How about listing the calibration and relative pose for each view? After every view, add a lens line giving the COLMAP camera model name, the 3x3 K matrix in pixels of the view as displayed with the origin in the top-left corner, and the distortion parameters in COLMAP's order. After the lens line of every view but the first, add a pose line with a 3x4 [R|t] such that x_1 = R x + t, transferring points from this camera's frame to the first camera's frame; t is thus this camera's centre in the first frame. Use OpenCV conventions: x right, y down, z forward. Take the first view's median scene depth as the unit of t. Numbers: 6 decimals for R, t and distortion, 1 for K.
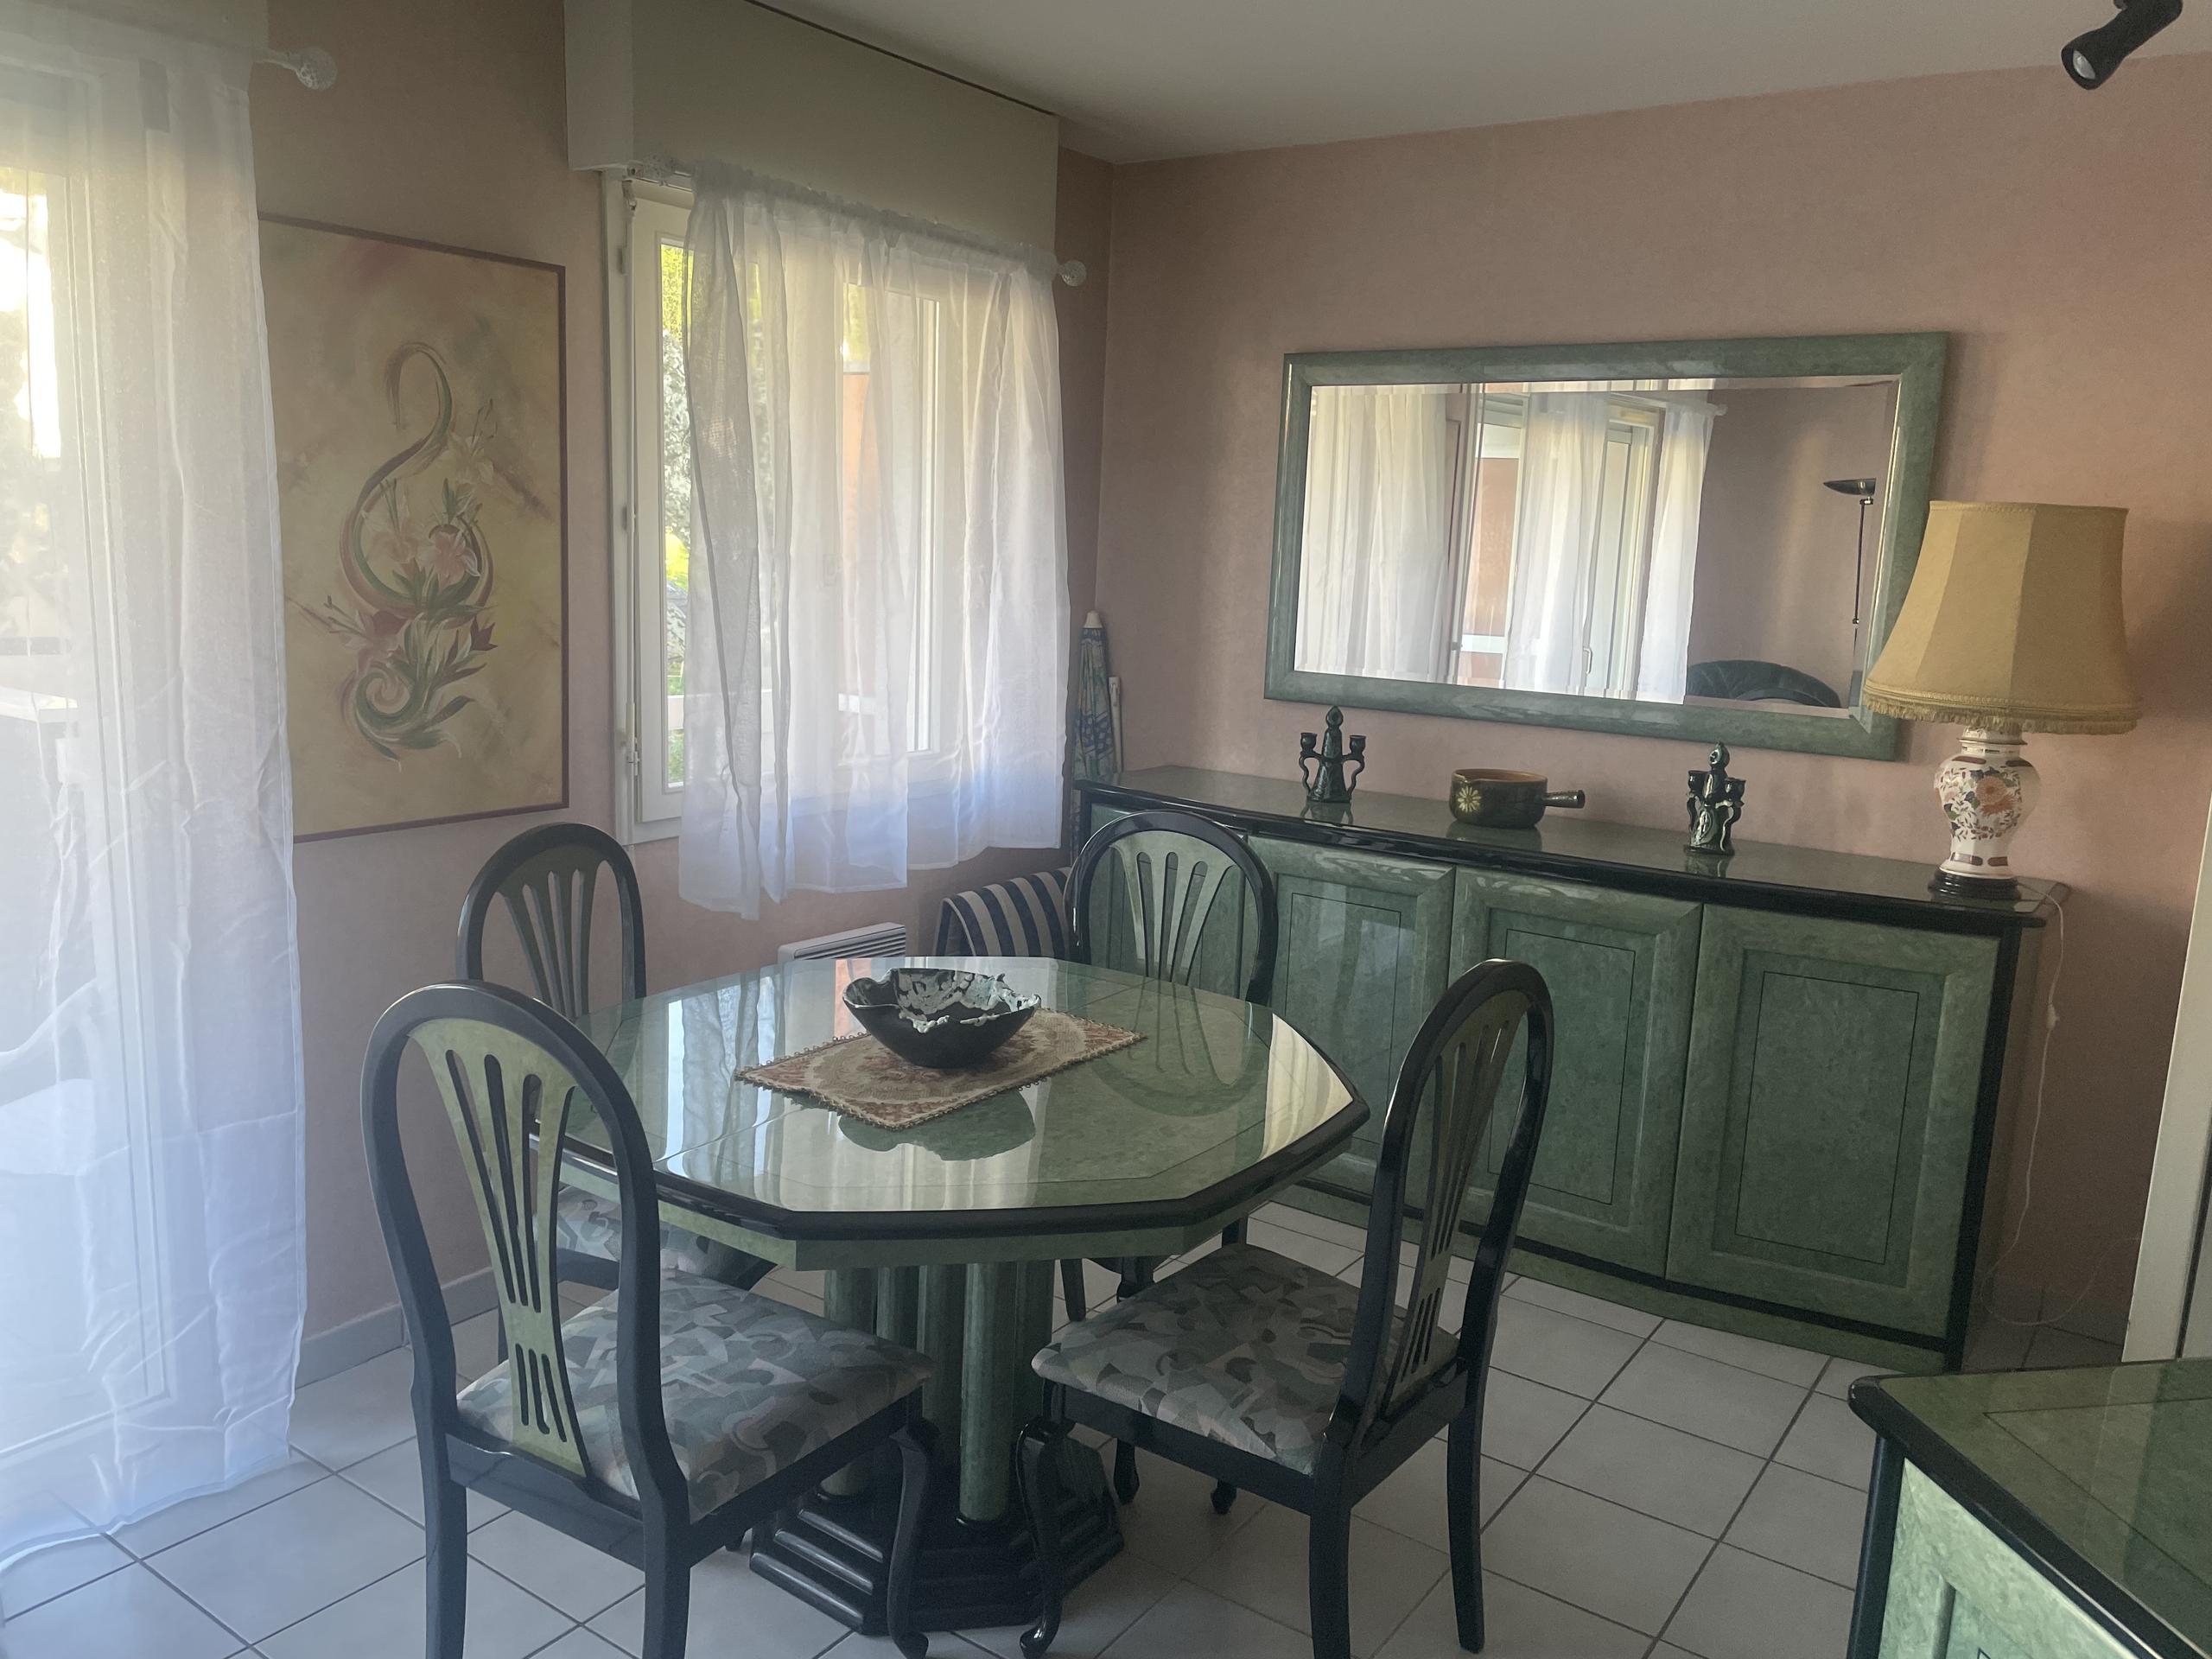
lens RADIAL K [[1675.1, 0, 1106.0], [0, 1675.1, 829.5], [0, 0, 1]] dist [0.109024, -0.137846]
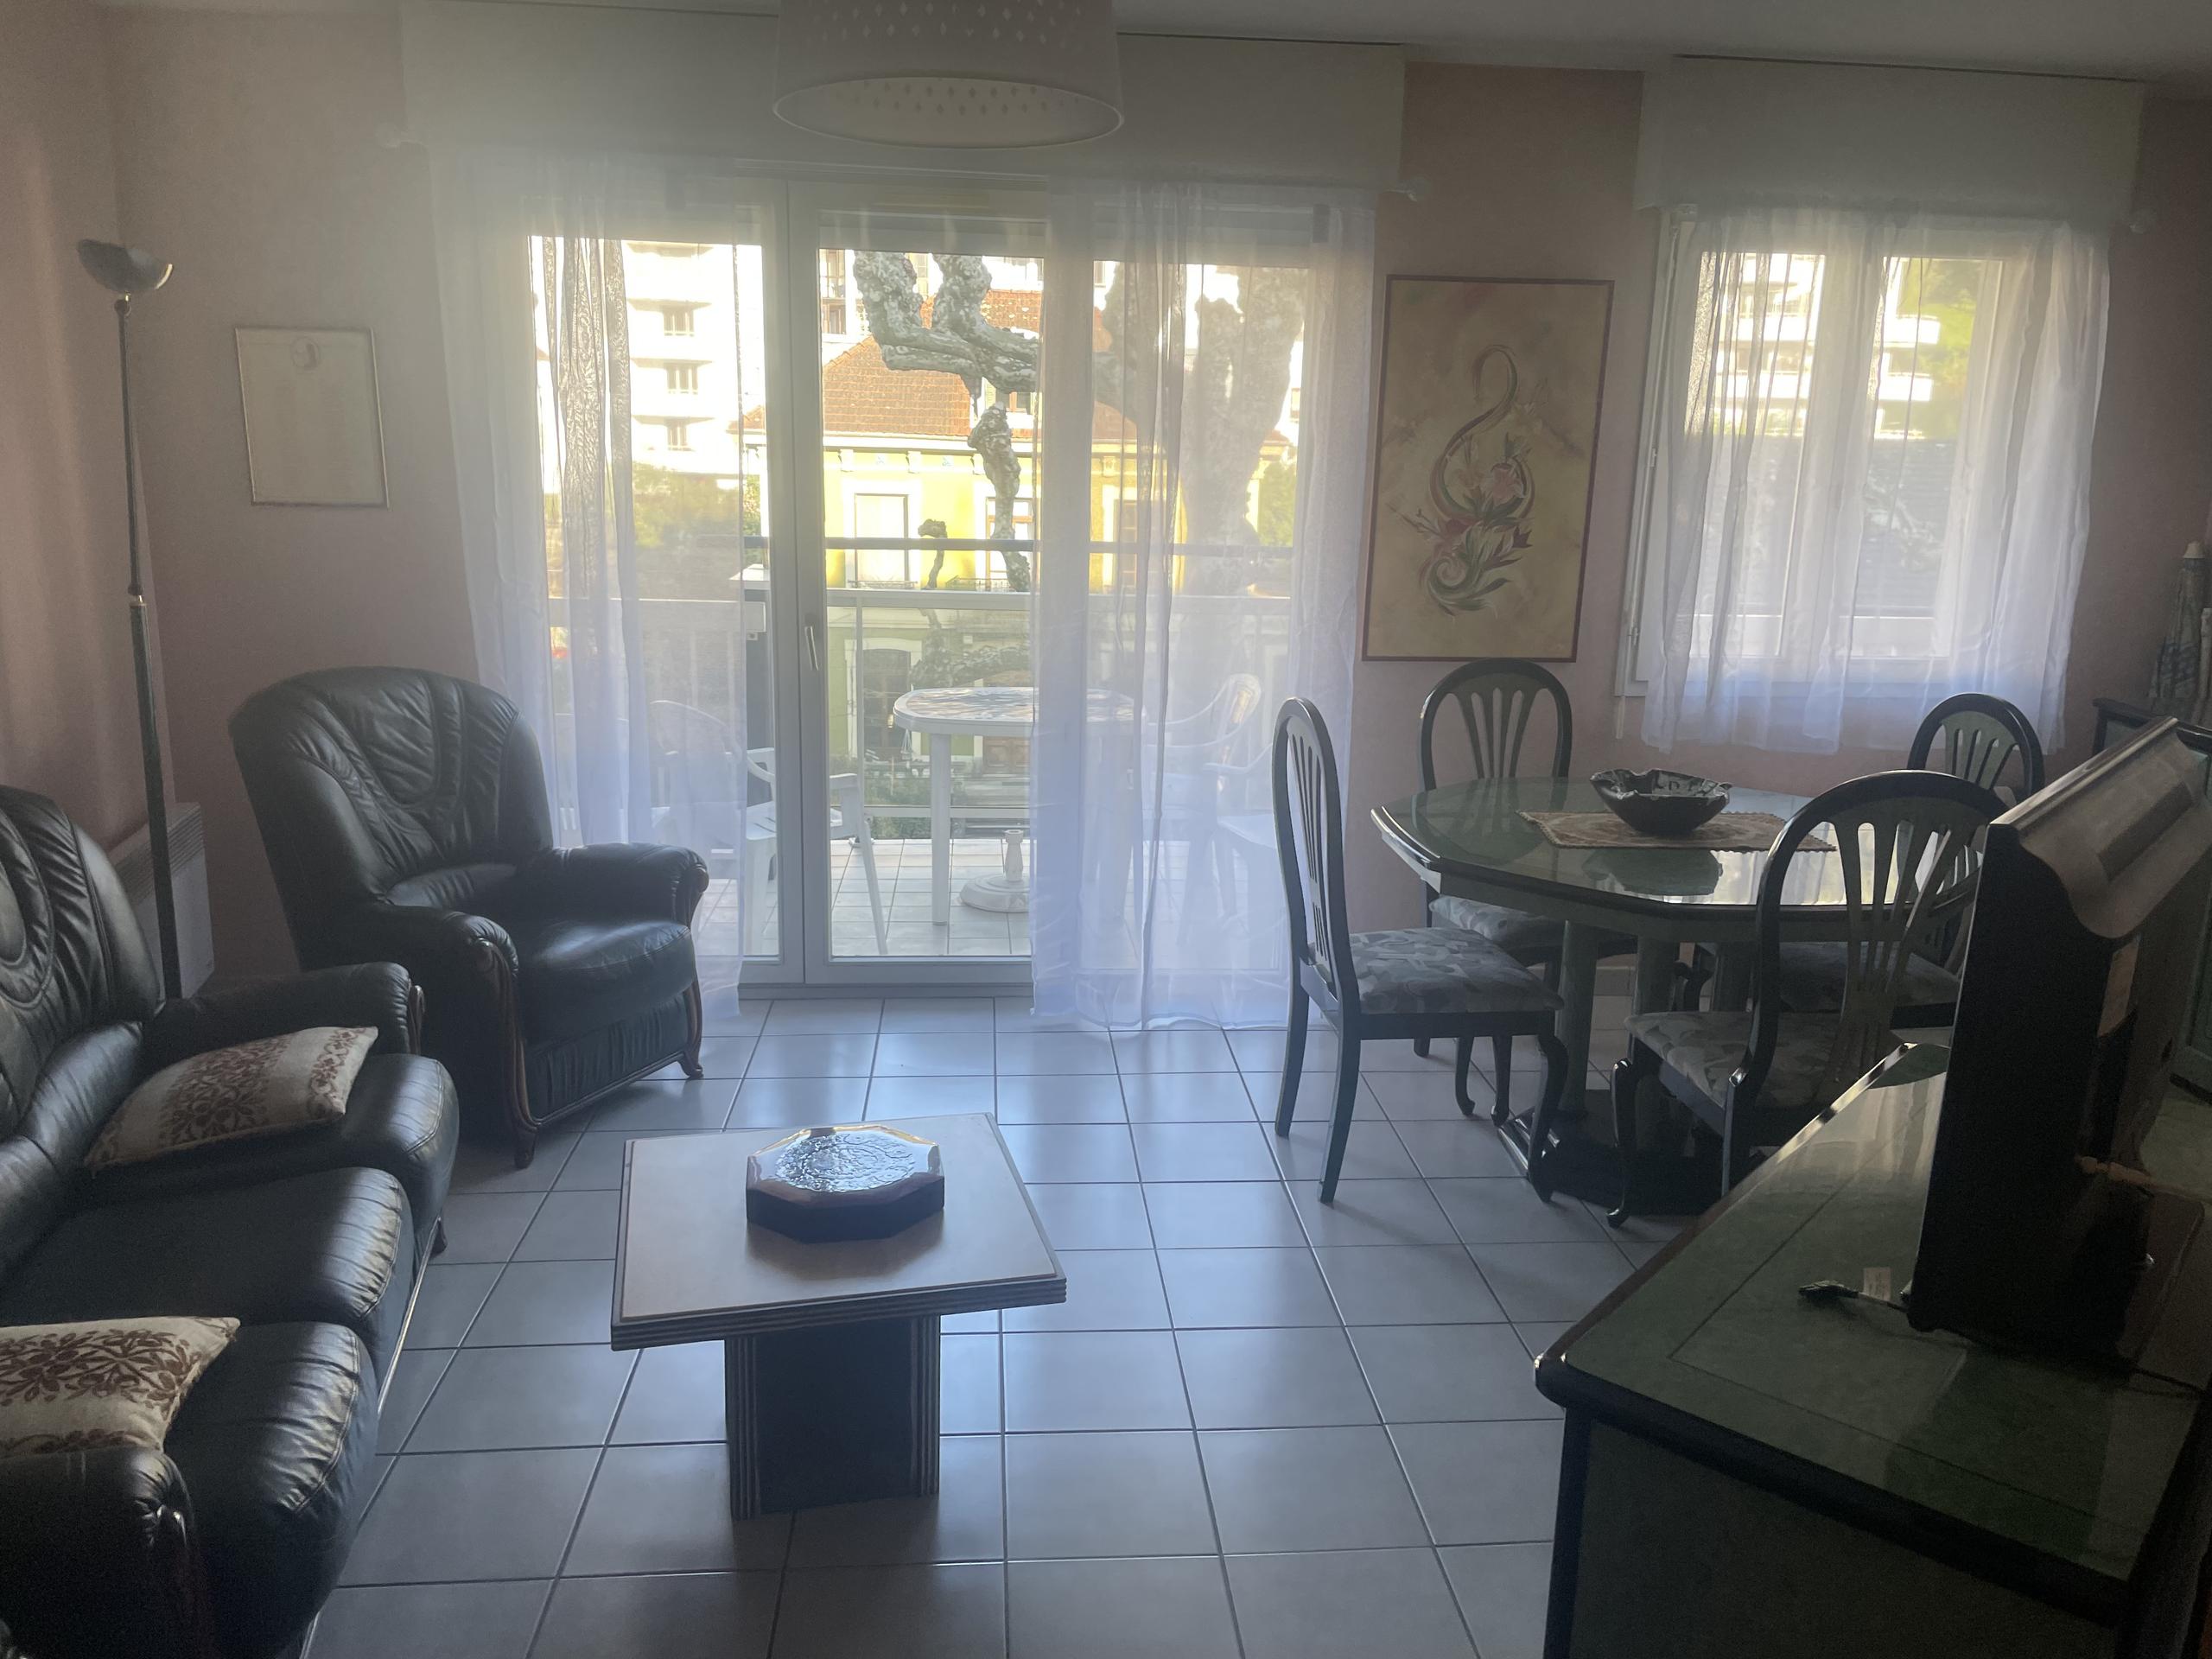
lens RADIAL K [[1675.1, 0, 1106.0], [0, 1675.1, 829.5], [0, 0, 1]] dist [0.109024, -0.137846]
pose [[0.636545, 0.150730, -0.756367, 0.582686], [-0.135056, 0.987347, 0.083100, 0.067351], [0.759323, 0.049255, 0.648848, -0.240321]]
